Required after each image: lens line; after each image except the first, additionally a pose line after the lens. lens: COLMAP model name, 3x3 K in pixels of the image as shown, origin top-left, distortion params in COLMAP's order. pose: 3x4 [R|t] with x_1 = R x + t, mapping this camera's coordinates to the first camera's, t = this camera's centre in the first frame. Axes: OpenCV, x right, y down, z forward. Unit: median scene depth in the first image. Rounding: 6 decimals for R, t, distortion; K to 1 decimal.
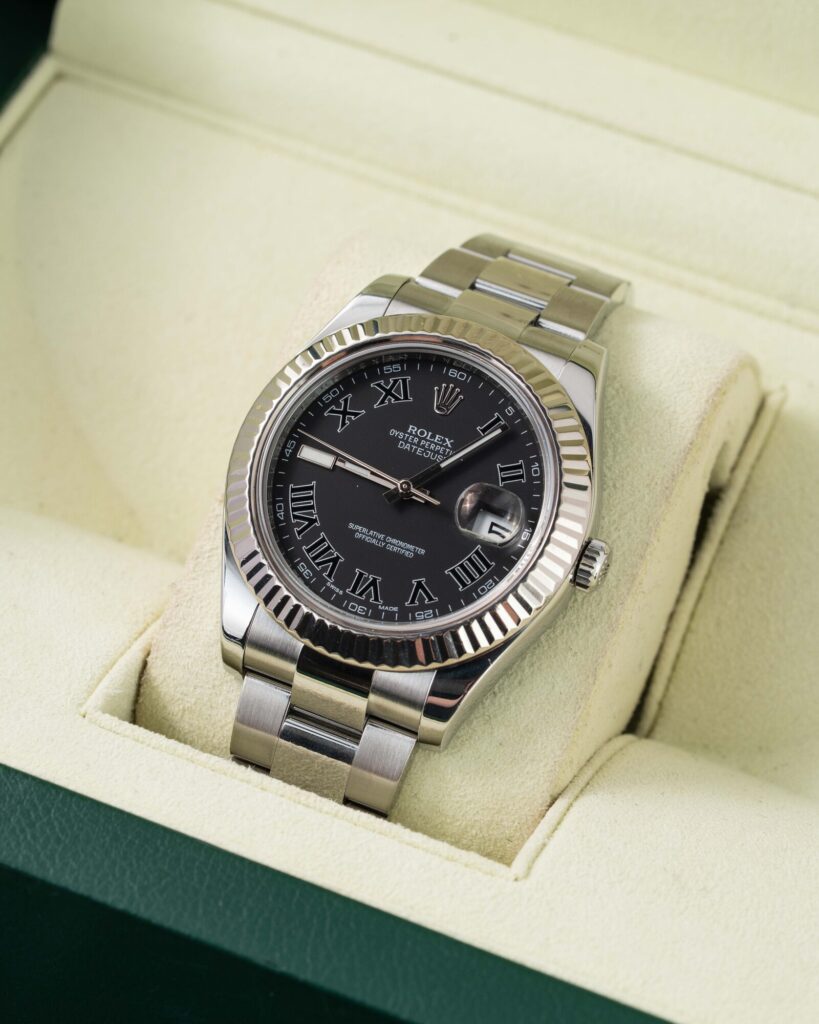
lens RADIAL K [[5519.6, 0, 406.3], [0, 5519.6, 517.0], [0, 0, 1]] dist [0.608498, 0.000000]
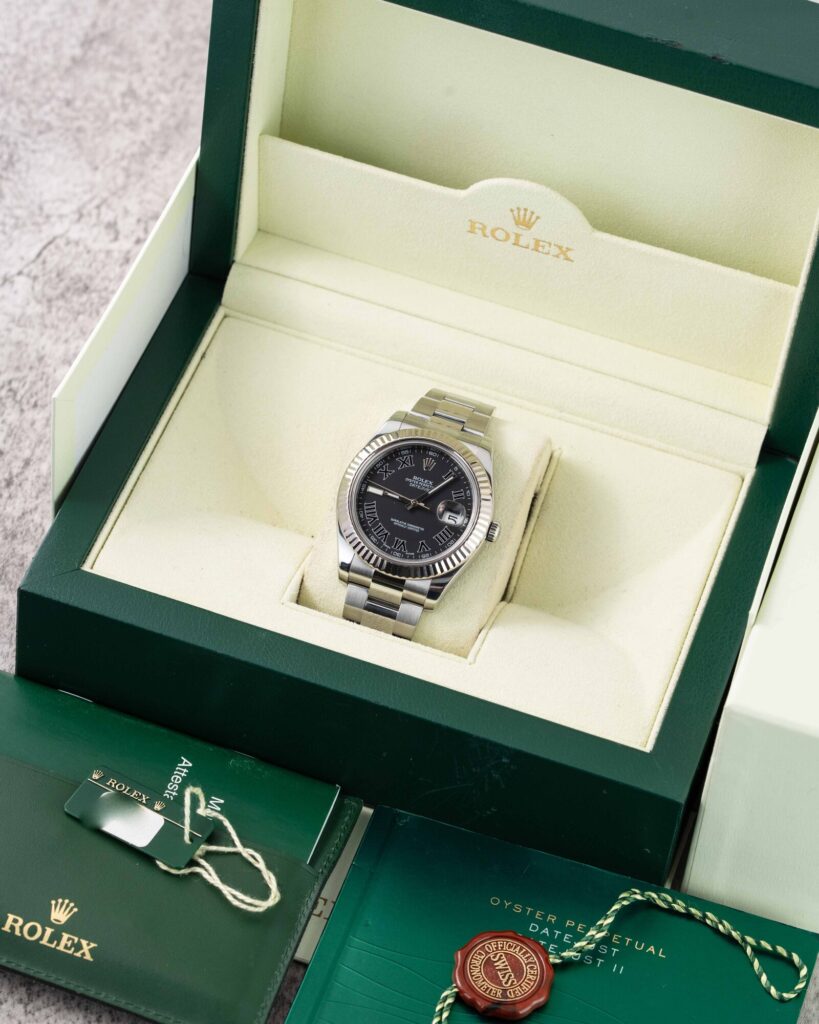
lens RADIAL K [[5519.6, 0, 410.3], [0, 5519.6, 512.7], [0, 0, 1]] dist [0.608498, 0.000000]
pose [[0.994146, -0.039321, 0.100638, -0.238374], [0.036158, 0.998799, 0.033067, -0.078738], [-0.101818, -0.029235, 0.994373, -1.350313]]
